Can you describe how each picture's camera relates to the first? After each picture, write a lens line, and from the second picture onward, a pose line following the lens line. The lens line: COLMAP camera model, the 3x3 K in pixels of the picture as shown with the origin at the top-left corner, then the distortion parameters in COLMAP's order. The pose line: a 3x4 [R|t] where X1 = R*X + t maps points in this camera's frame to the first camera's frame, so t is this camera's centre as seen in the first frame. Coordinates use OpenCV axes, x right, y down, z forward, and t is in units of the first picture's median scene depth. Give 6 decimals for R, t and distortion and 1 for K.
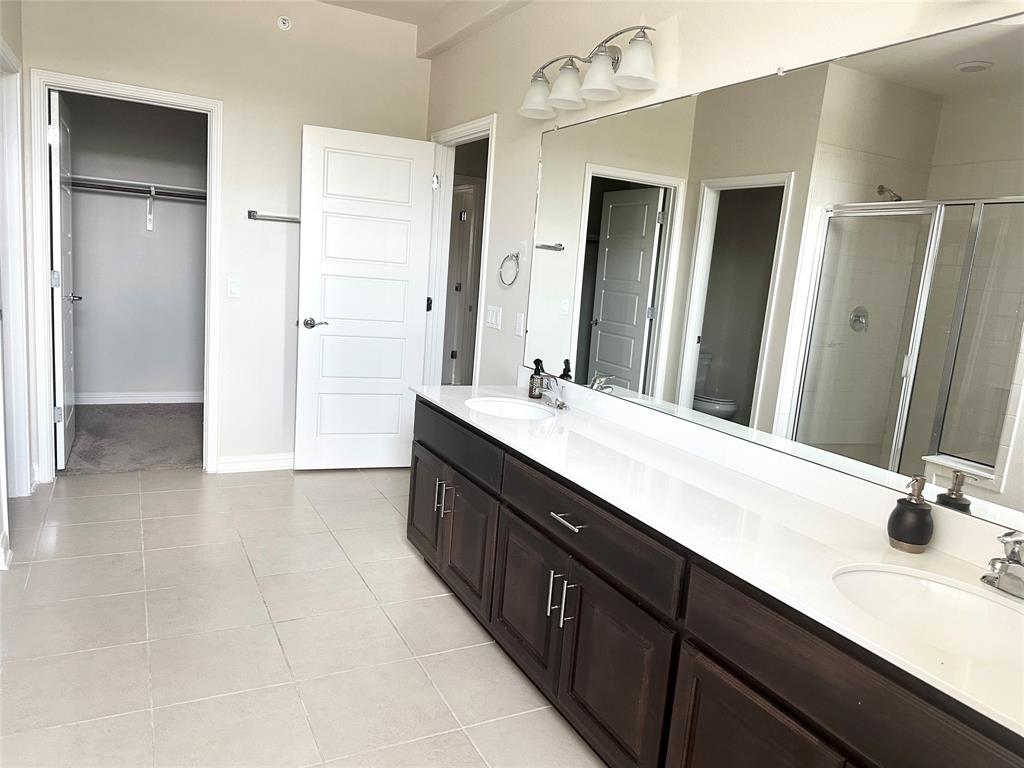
lens RADIAL K [[716.5, 0, 513.4], [0, 716.5, 383.5], [0, 0, 1]] dist [0.031432, -0.037436]
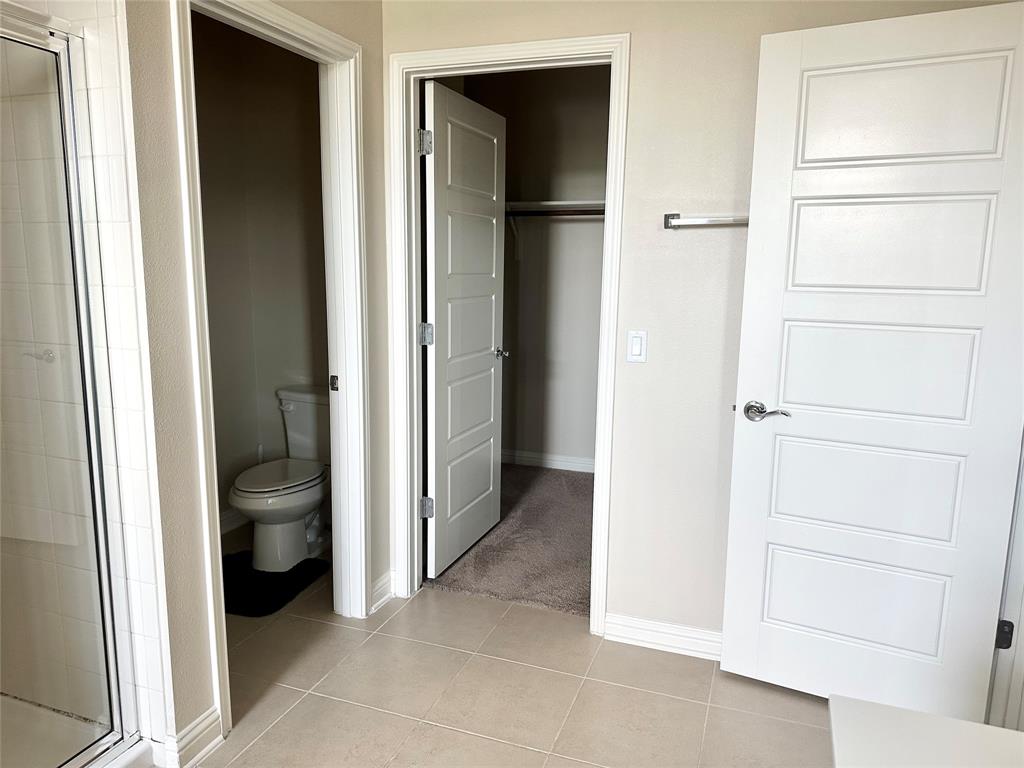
lens RADIAL K [[716.5, 0, 512.6], [0, 716.5, 386.6], [0, 0, 1]] dist [0.031432, -0.037436]
pose [[0.681884, 0.053065, -0.729532, -0.018560], [-0.077384, 0.997001, 0.000190, -0.088039], [0.727355, 0.056325, 0.683946, 0.503922]]
